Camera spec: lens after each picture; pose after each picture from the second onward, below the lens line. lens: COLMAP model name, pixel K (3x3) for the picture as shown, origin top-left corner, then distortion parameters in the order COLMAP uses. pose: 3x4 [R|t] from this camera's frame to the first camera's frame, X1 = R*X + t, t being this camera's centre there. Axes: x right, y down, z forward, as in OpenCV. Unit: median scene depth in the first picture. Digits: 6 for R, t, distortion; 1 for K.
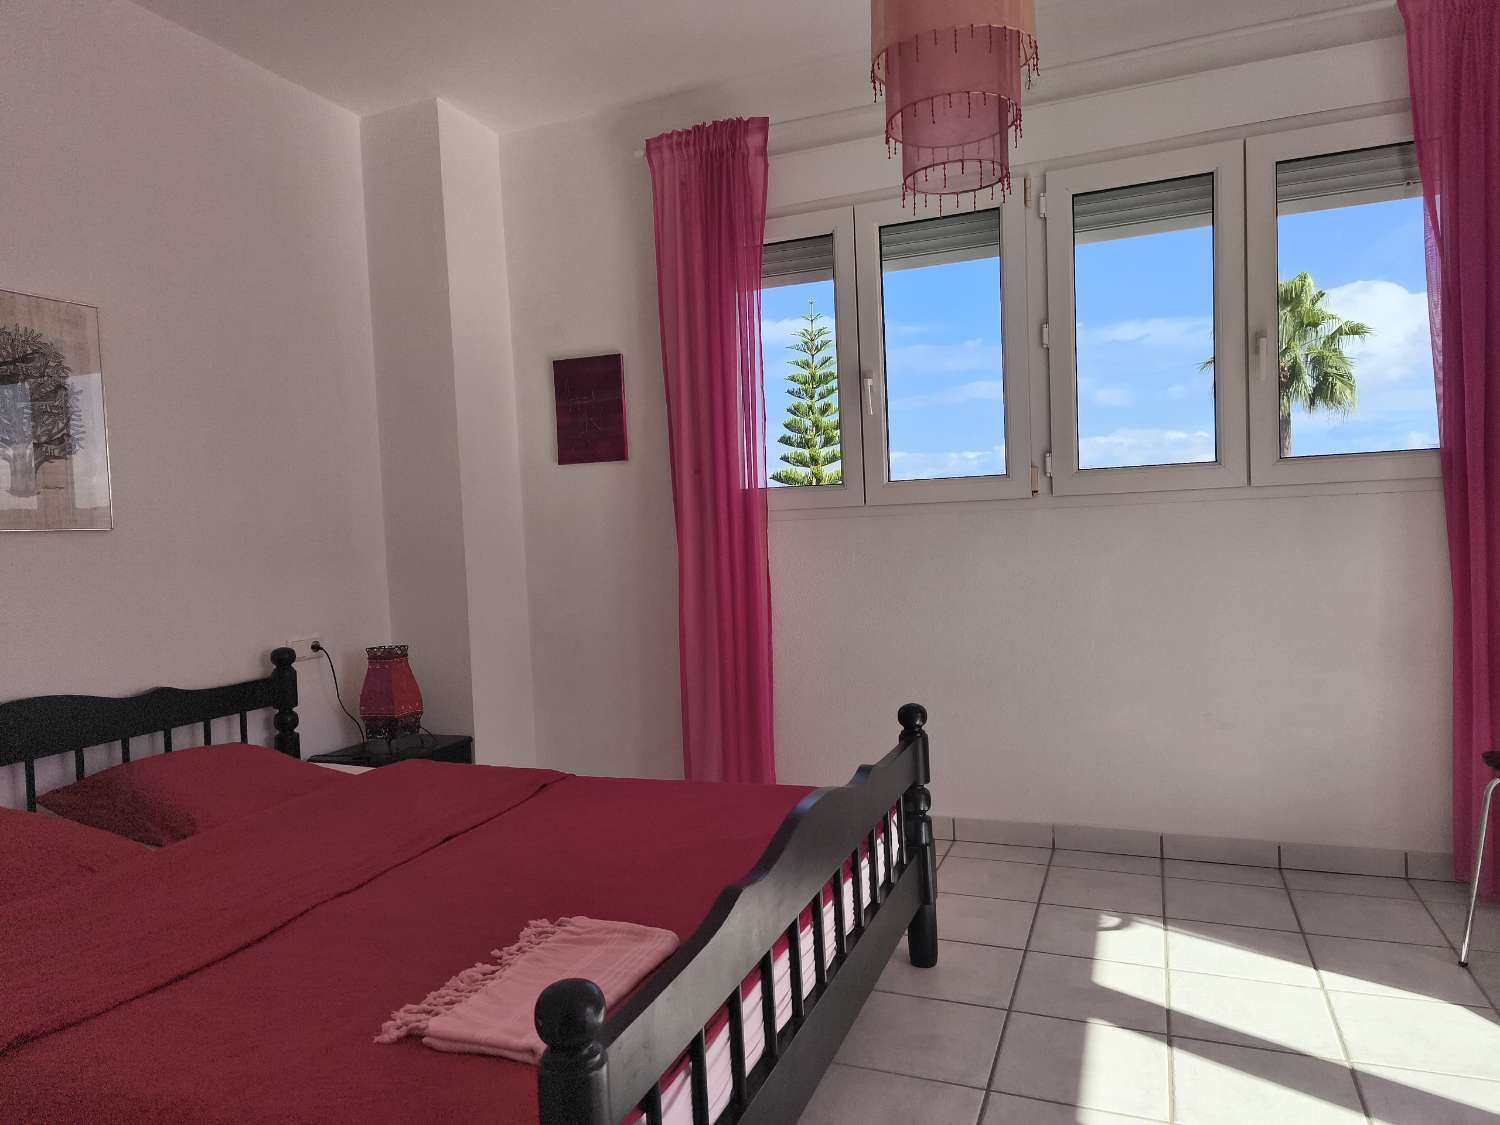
lens RADIAL K [[1013.3, 0, 743.7], [0, 1013.3, 570.0], [0, 0, 1]] dist [0.044144, 0.002352]
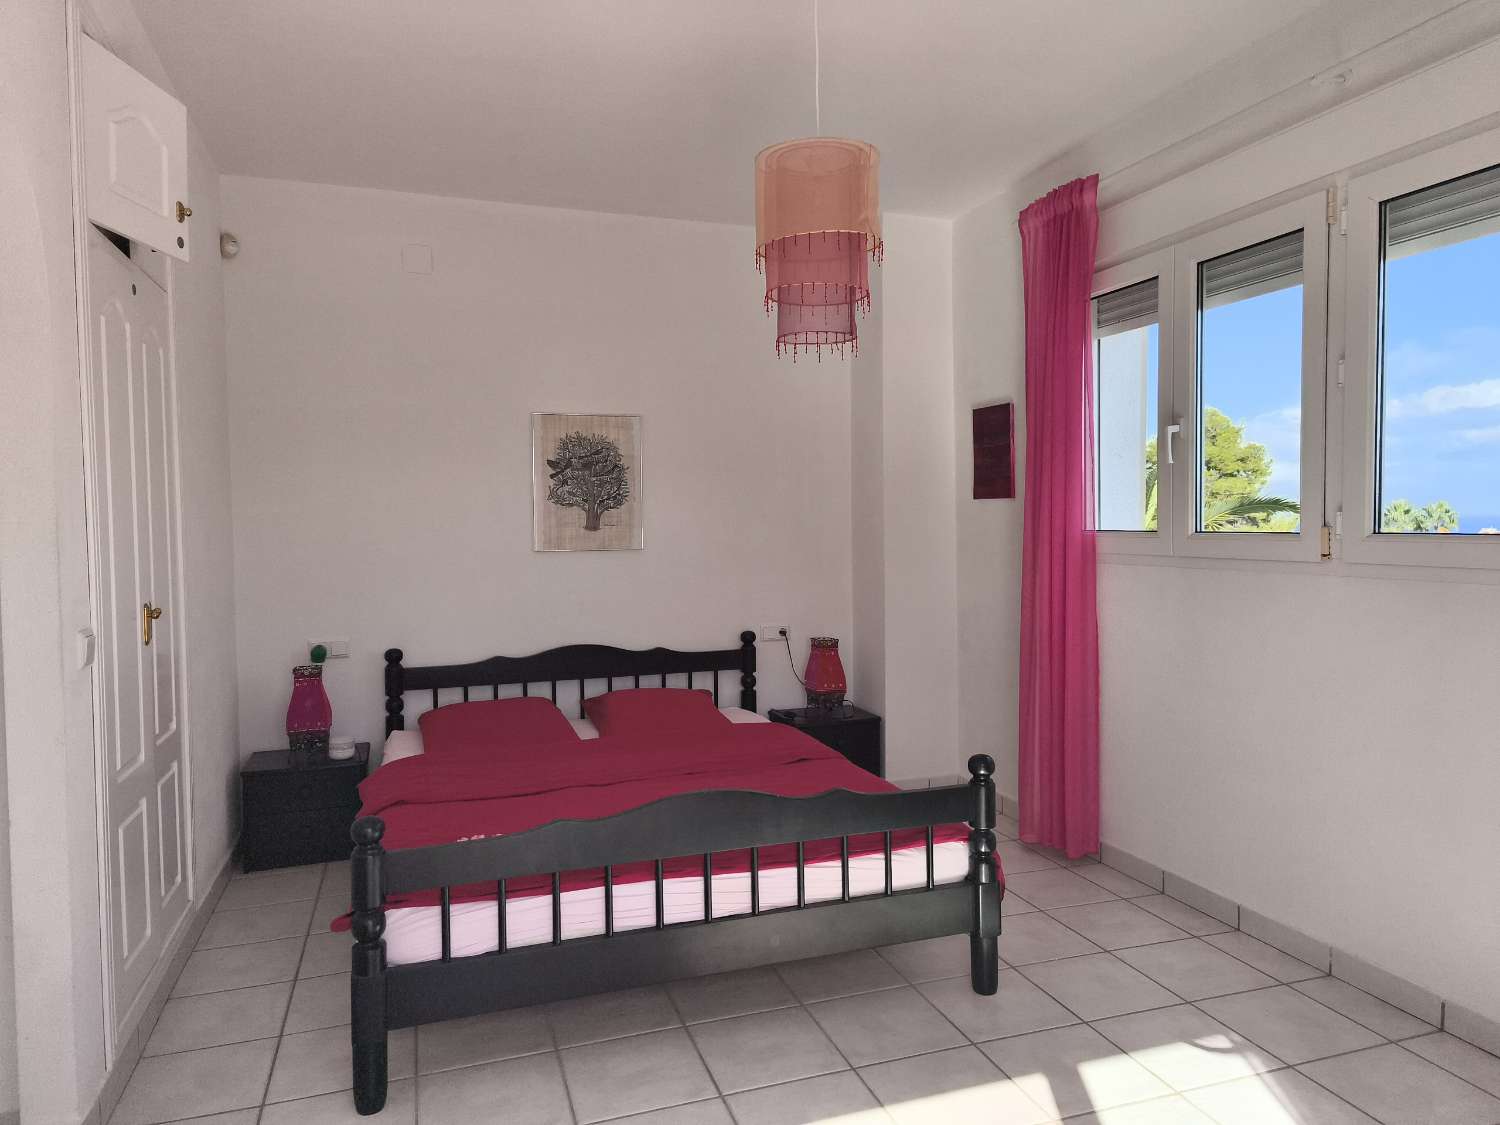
lens RADIAL K [[1013.3, 0, 743.7], [0, 1013.3, 570.0], [0, 0, 1]] dist [0.044144, 0.002352]
pose [[0.637688, 0.074198, -0.766713, 0.623169], [-0.046657, 0.997243, 0.057702, -0.090064], [0.768881, -0.001023, 0.639391, 0.069192]]
